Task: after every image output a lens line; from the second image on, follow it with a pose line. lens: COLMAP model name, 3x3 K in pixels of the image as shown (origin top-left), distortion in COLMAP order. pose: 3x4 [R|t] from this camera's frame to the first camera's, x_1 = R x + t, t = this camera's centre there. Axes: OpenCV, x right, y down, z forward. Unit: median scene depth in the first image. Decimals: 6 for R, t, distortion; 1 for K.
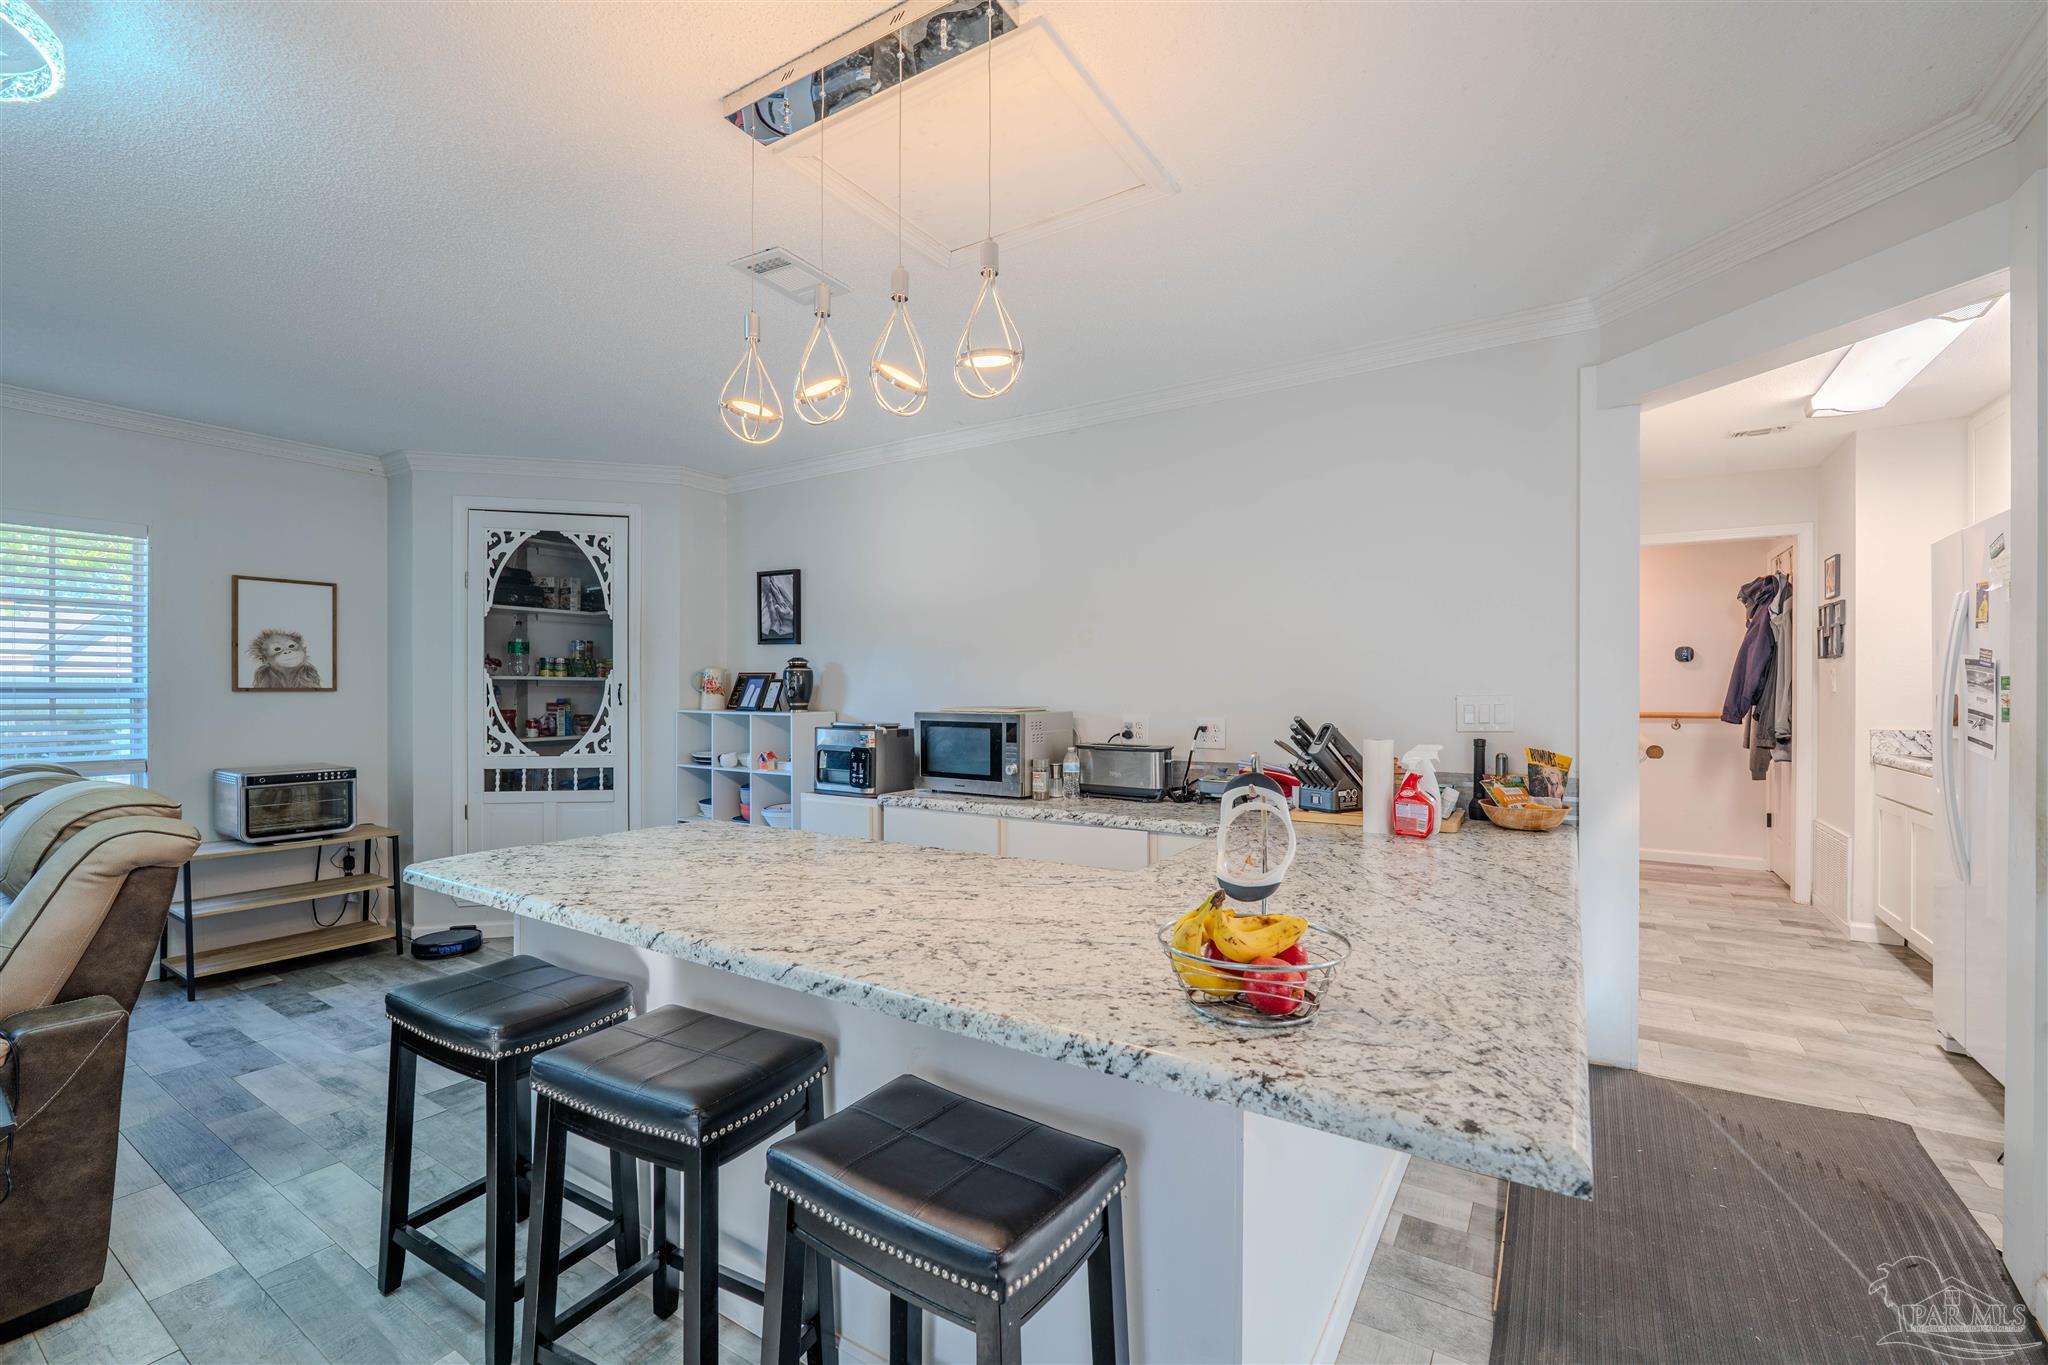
lens RADIAL K [[842.6, 0, 1035.4], [0, 842.6, 692.6], [0, 0, 1]] dist [-0.012463, -0.000379]
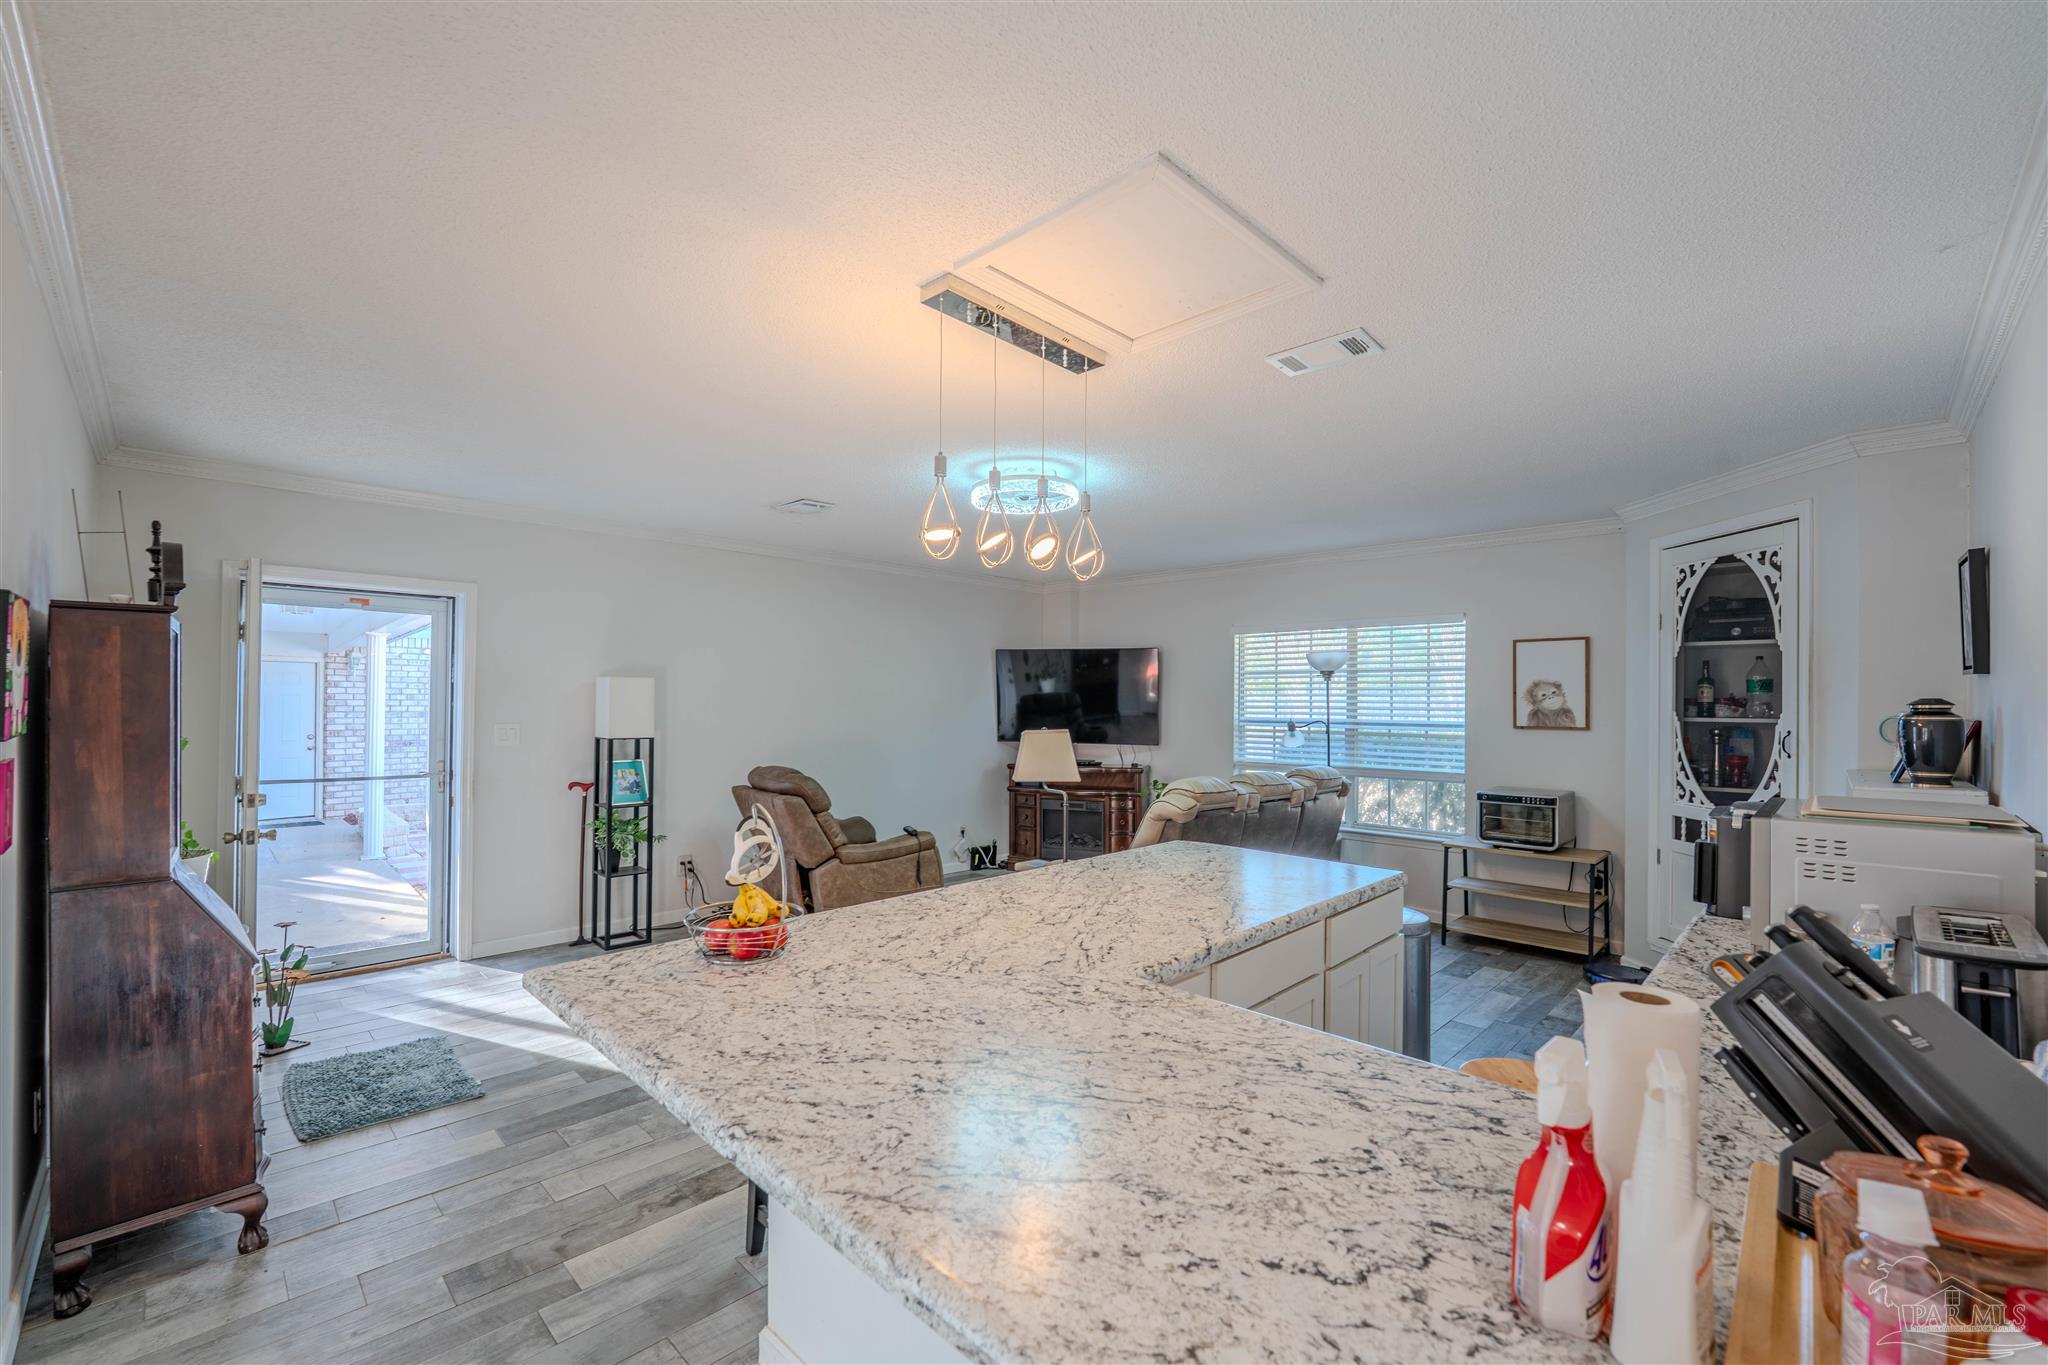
lens RADIAL K [[842.6, 0, 1023.8], [0, 842.6, 700.7], [0, 0, 1]] dist [-0.012463, -0.000379]
pose [[-0.207528, -0.004355, -0.978219, 0.475462], [-0.009573, 0.999951, -0.002421, -0.033926], [0.978182, 0.008862, -0.207560, 0.507690]]
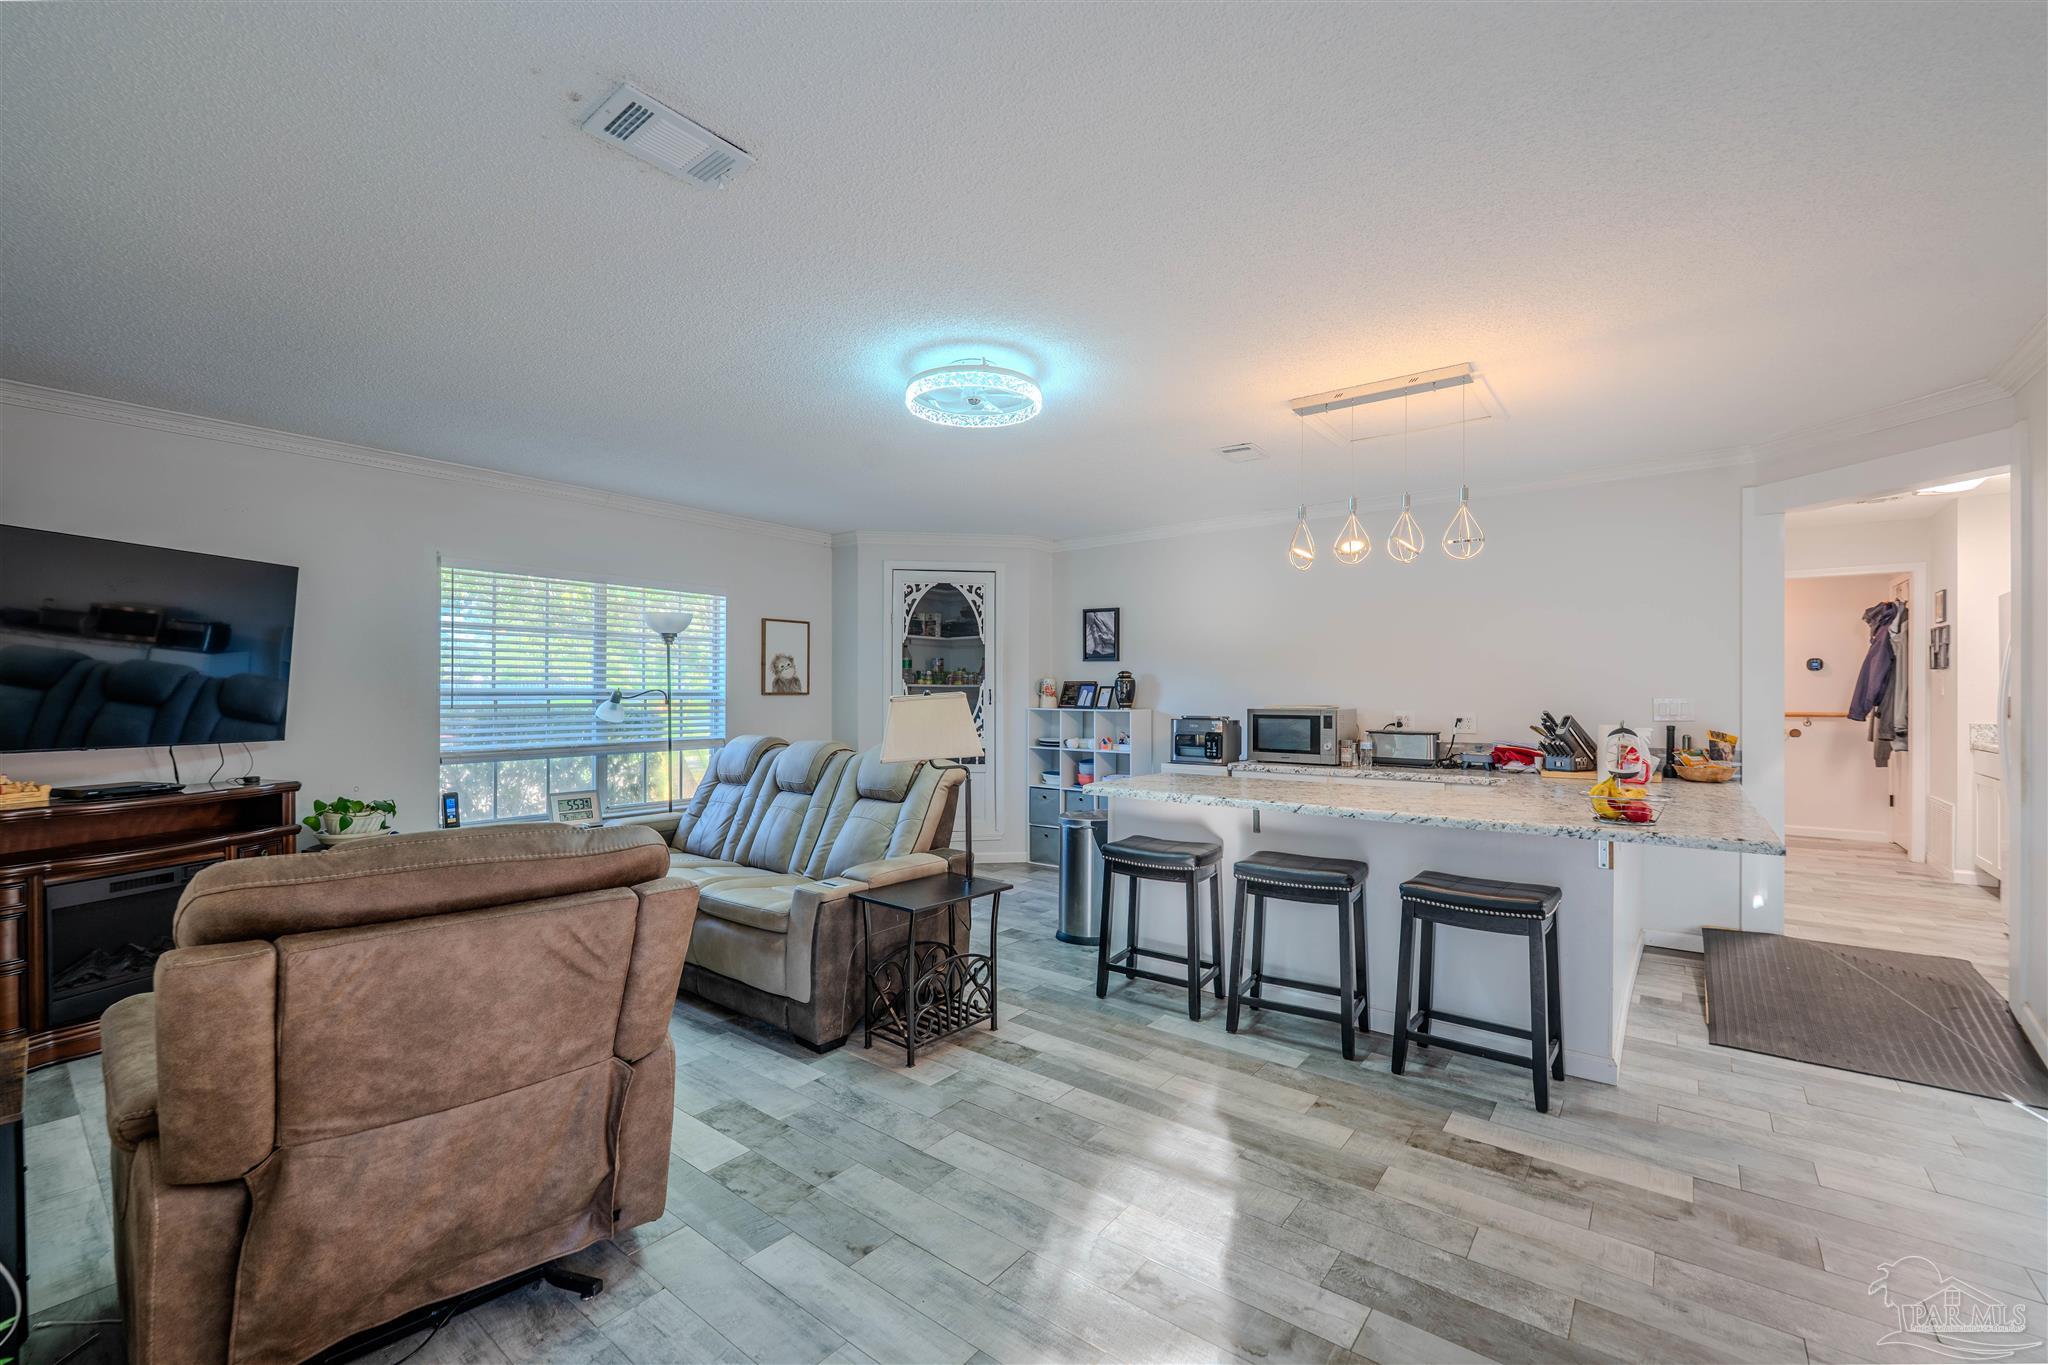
lens RADIAL K [[842.6, 0, 989.7], [0, 842.6, 693.1], [0, 0, 1]] dist [-0.012463, -0.000379]
pose [[0.992743, -0.000207, -0.120256, -0.360890], [-0.000185, 0.999995, -0.003253, 0.000124], [0.120256, 0.003252, 0.992738, -0.461896]]
